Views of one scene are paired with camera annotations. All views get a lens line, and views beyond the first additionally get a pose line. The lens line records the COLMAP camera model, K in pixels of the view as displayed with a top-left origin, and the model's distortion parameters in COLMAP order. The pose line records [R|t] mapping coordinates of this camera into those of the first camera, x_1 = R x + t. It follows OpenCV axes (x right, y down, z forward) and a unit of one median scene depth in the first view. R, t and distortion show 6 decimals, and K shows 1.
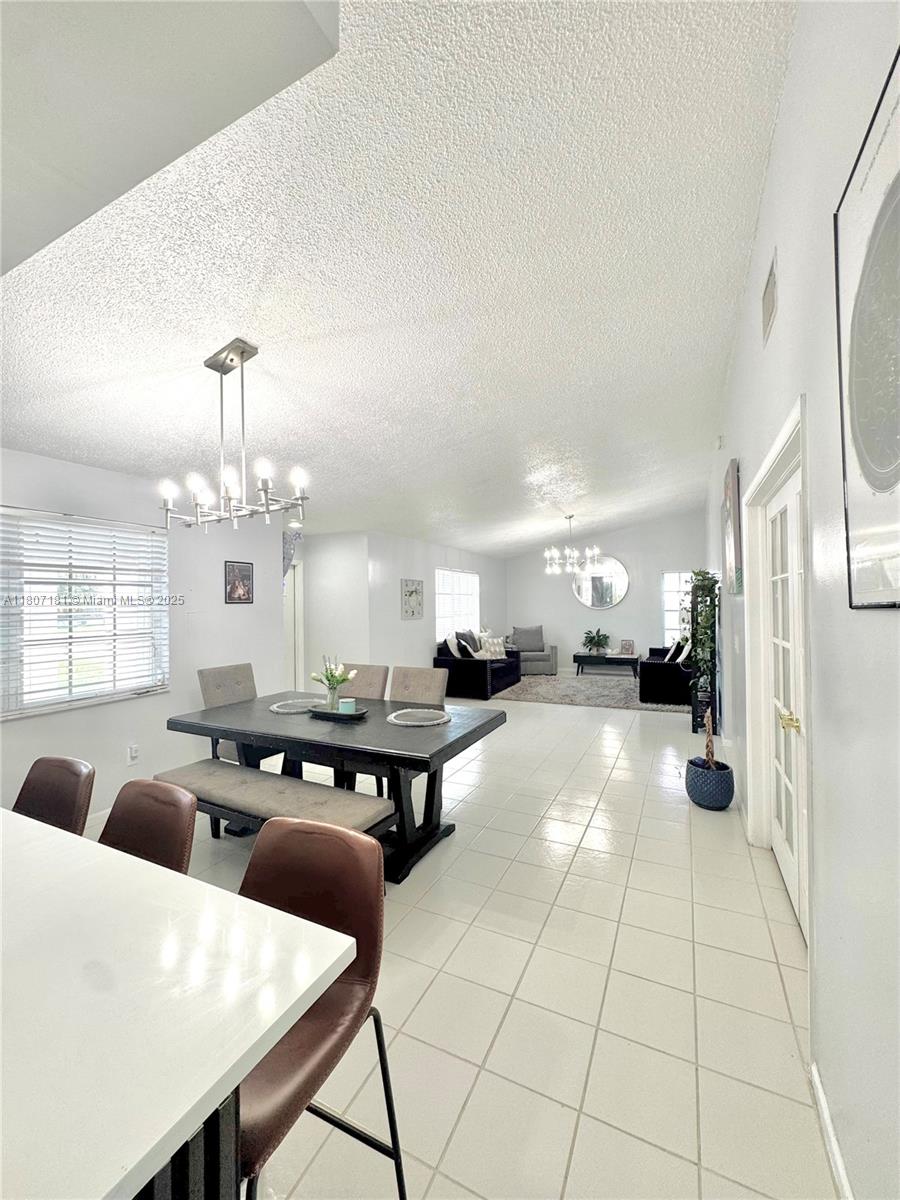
lens RADIAL K [[481.7, 0, 450.0], [0, 481.7, 600.0], [0, 0, 1]] dist [0.000417, 0.000034]
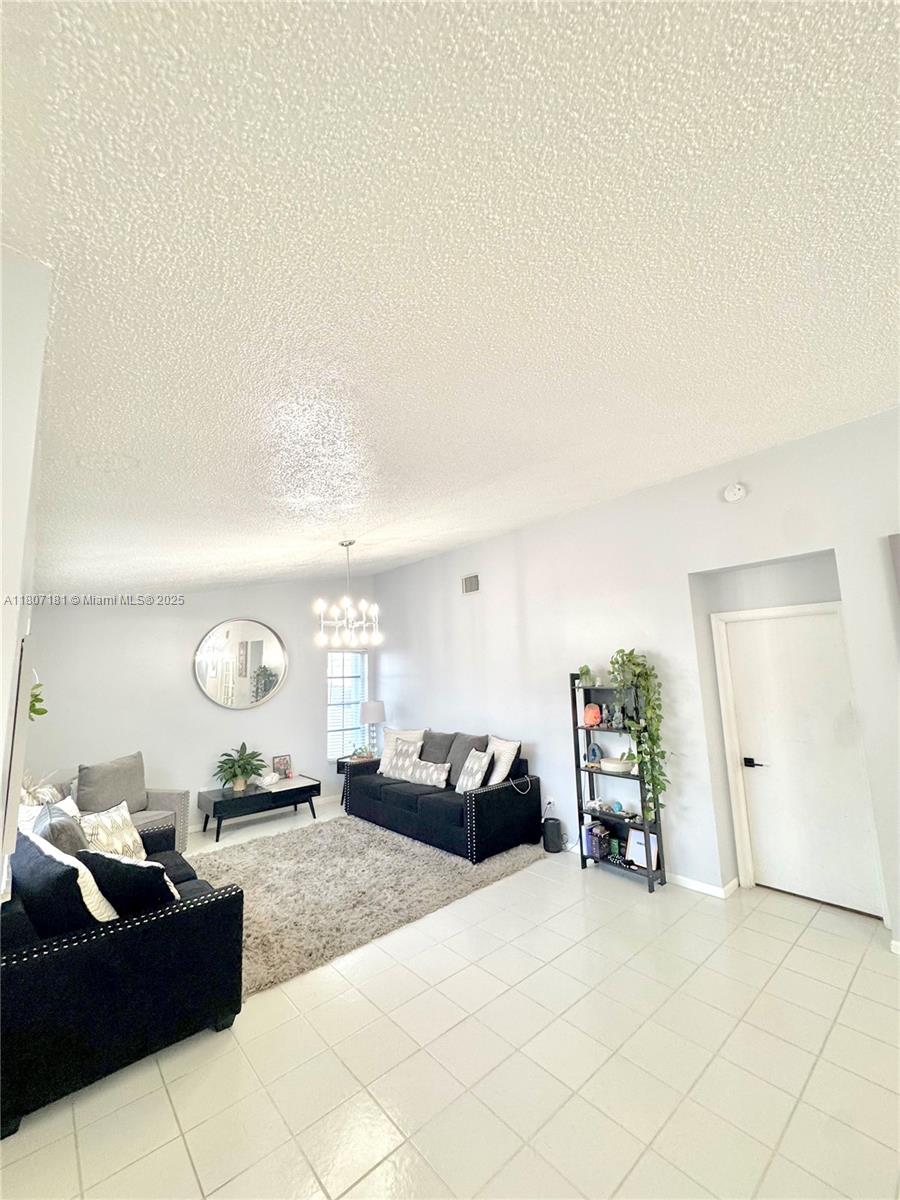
lens RADIAL K [[482.8, 0, 450.0], [0, 482.8, 600.0], [0, 0, 1]] dist [0.009920, 0.000058]
pose [[0.389073, 0.129354, 0.912080, -0.236106], [0.020972, 0.988592, -0.149151, -0.030532], [-0.920968, 0.077159, 0.381922, 0.827177]]
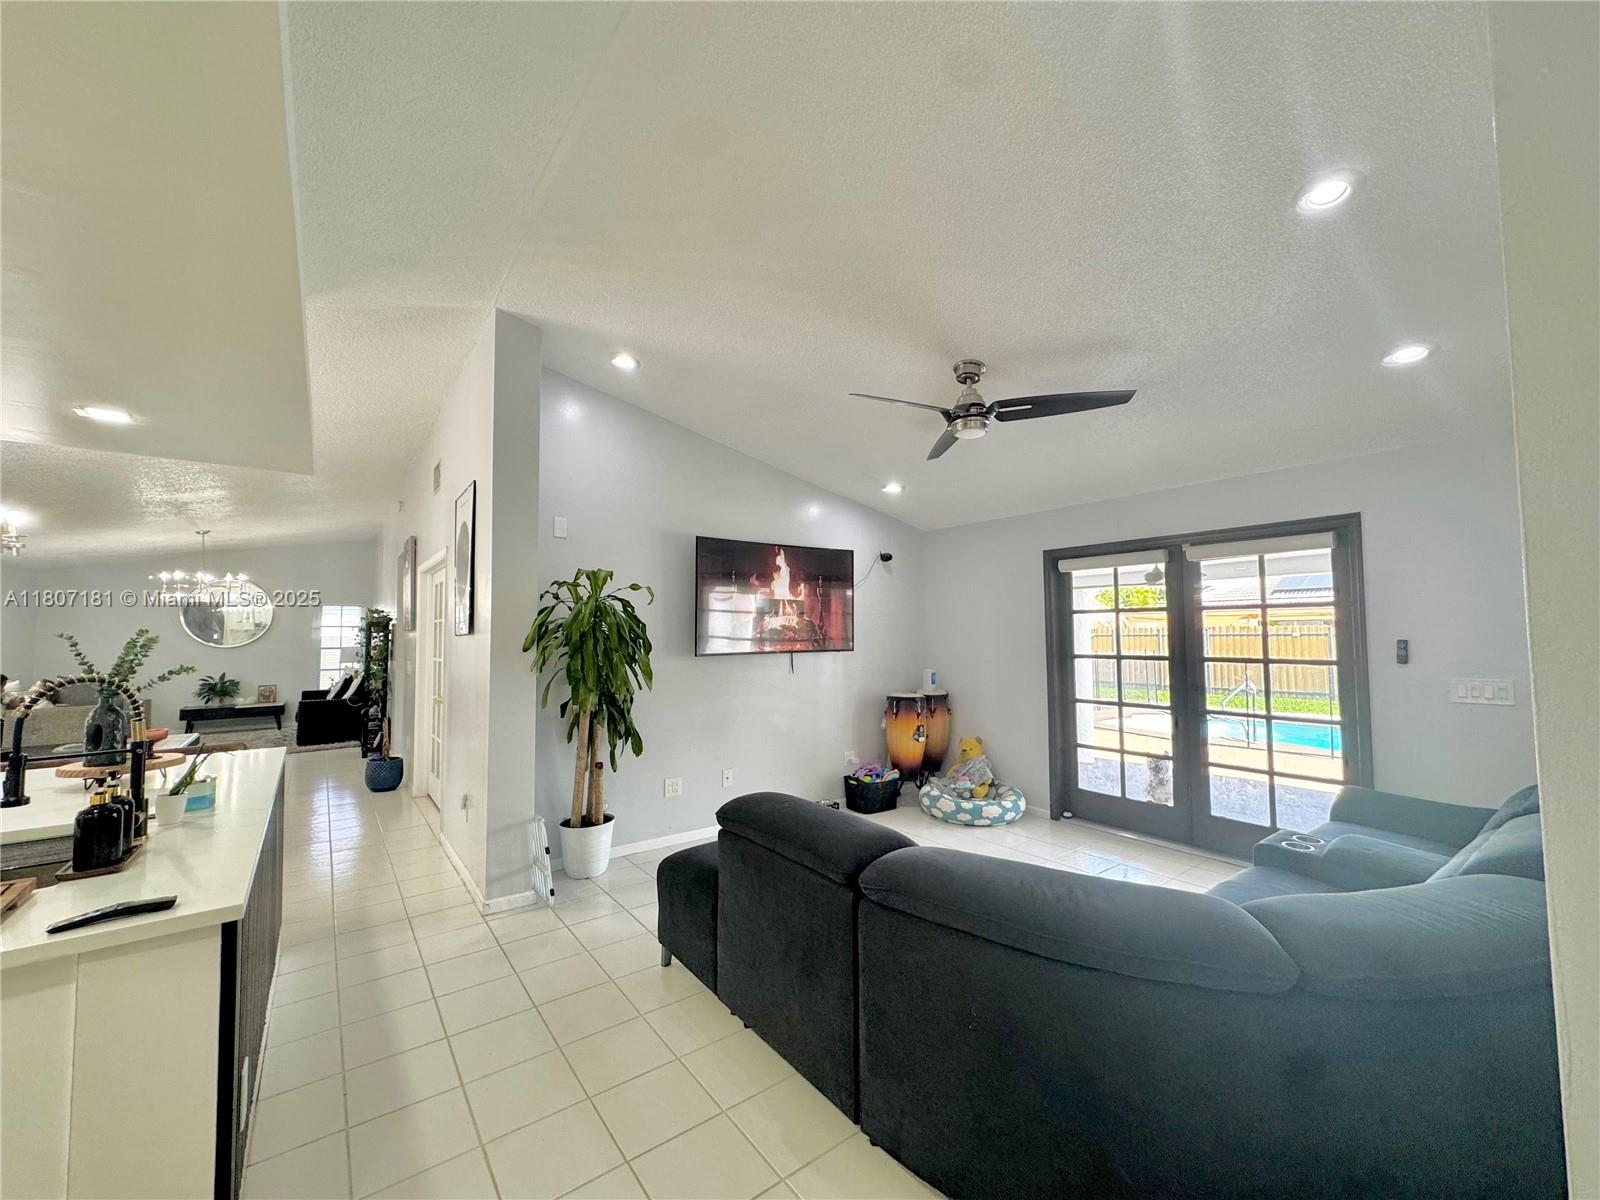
lens RADIAL K [[643.7, 0, 800.0], [0, 643.7, 600.0], [0, 0, 1]] dist [0.009920, 0.000058]
pose [[0.461569, 0.054770, 0.885412, -0.301396], [-0.002196, 0.998160, -0.060599, 0.005546], [-0.887101, 0.026027, 0.460840, -0.476748]]
